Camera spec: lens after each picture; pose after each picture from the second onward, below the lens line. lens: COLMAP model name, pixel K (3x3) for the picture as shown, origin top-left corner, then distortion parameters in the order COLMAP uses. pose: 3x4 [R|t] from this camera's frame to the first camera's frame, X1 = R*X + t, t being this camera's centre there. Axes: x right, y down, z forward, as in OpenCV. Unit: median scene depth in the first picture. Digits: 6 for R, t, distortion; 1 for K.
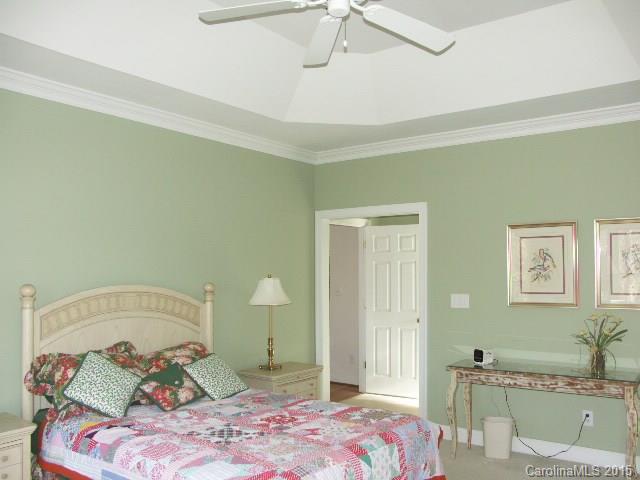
lens RADIAL K [[589.7, 0, 320.0], [0, 589.7, 240.0], [0, 0, 1]] dist [0.000202, 0.000117]
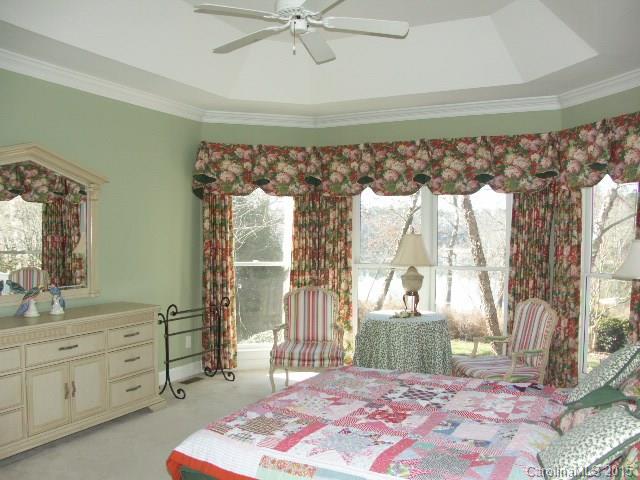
lens RADIAL K [[589.7, 0, 320.0], [0, 589.7, 240.0], [0, 0, 1]] dist [0.000202, 0.000117]
pose [[-0.986691, -0.004225, -0.162550, 0.157512], [0.002291, 0.999202, -0.039881, 0.105474], [0.162589, -0.039723, -0.985894, 1.859373]]
